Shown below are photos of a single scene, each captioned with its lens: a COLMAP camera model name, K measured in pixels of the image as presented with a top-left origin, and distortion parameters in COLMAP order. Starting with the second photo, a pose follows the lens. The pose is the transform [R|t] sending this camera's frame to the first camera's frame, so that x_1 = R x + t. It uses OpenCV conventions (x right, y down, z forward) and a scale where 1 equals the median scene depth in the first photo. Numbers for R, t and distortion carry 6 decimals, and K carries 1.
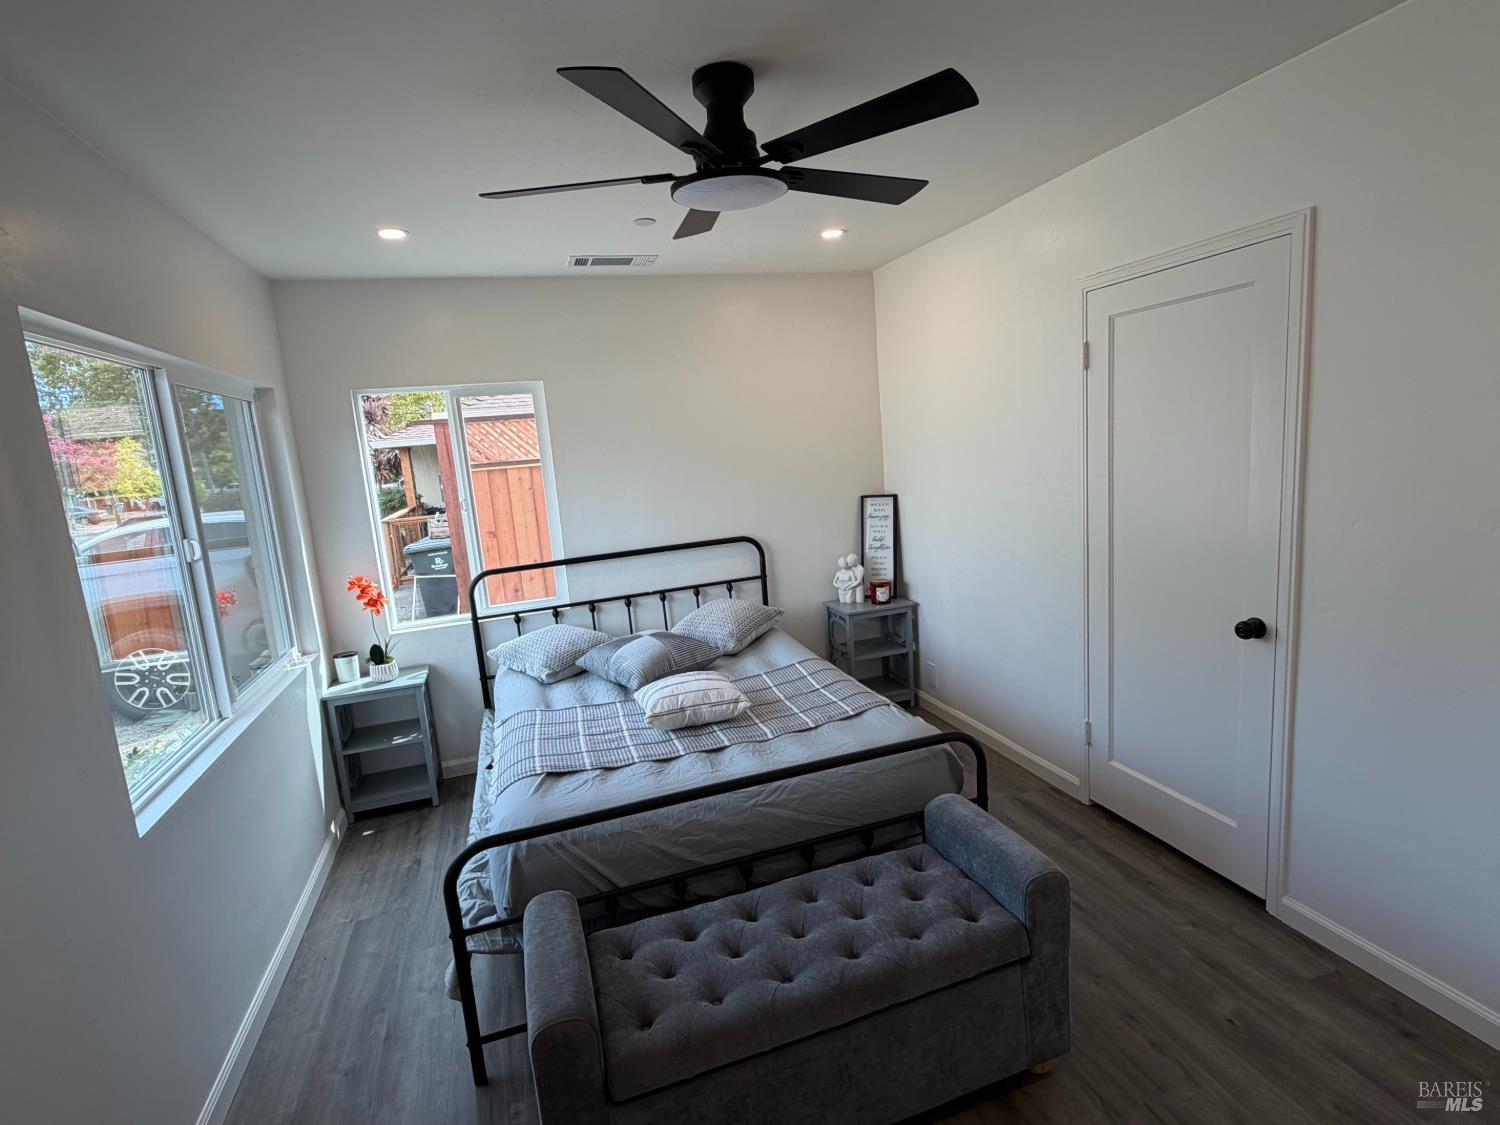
lens RADIAL K [[733.7, 0, 747.3], [0, 733.7, 569.5], [0, 0, 1]] dist [0.005117, -0.000052]
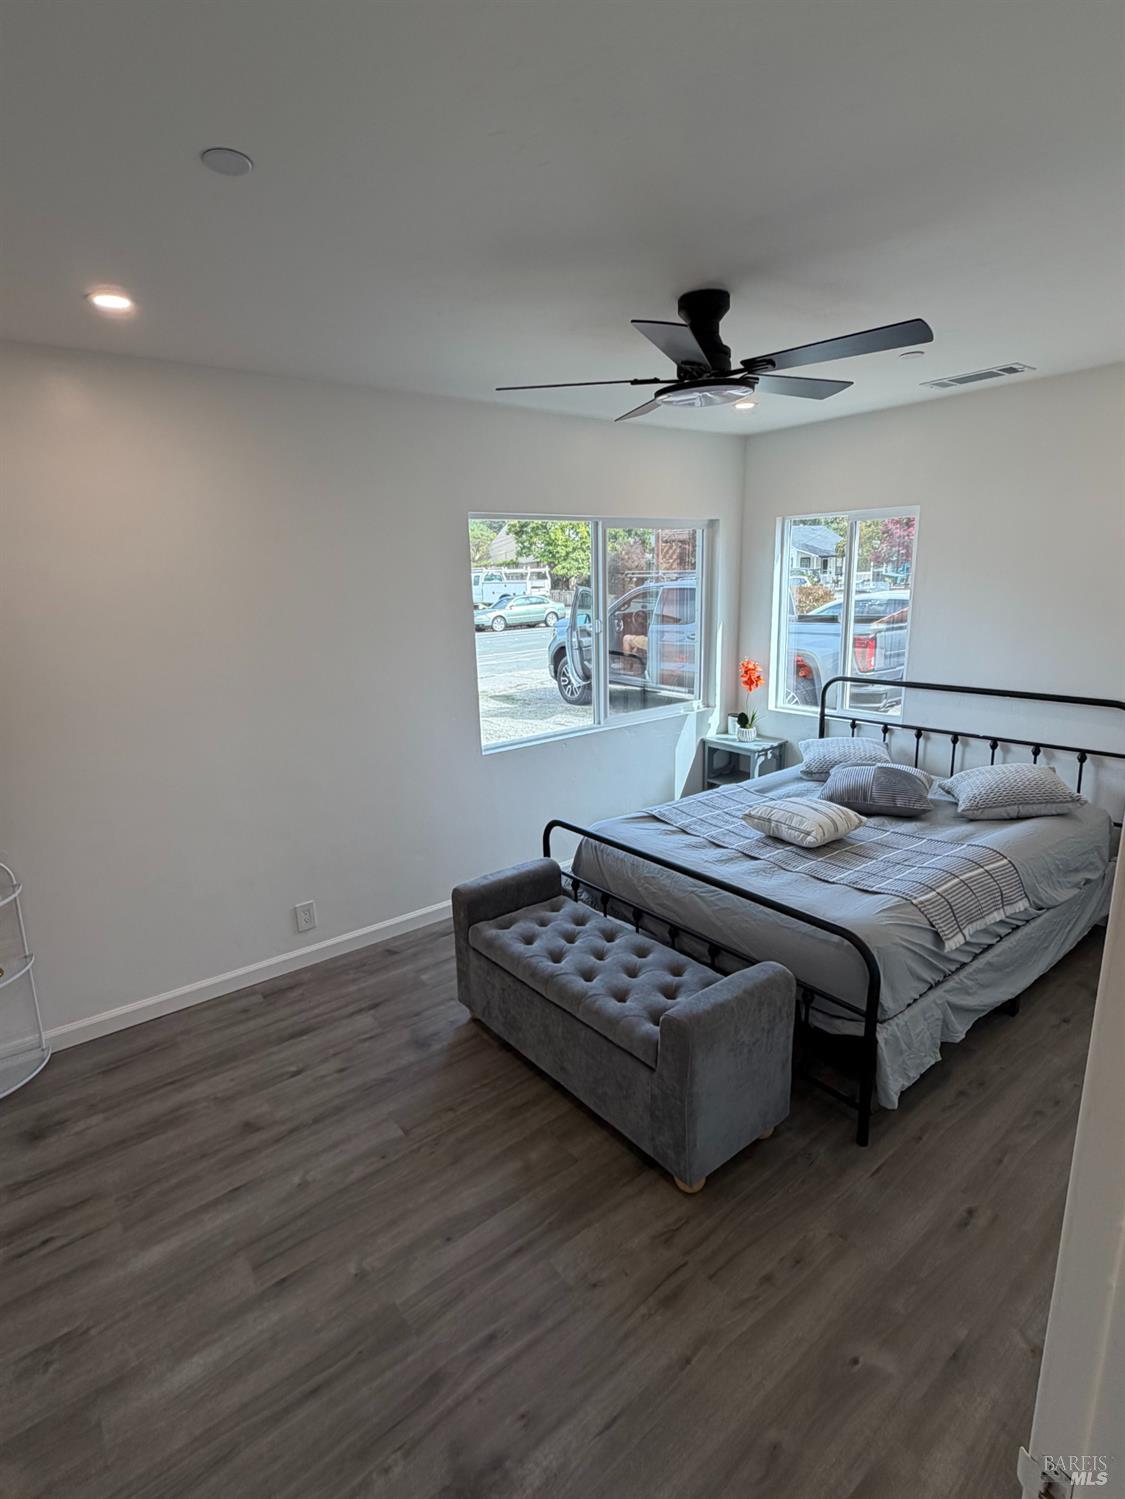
lens RADIAL K [[733.2, 0, 556.7], [0, 733.2, 741.0], [0, 0, 1]] dist [0.005117, -0.000052]
pose [[0.351995, 0.280639, -0.892940, 0.824021], [-0.159091, 0.958051, 0.238389, -0.159308], [0.922383, 0.058147, 0.381876, 0.245475]]
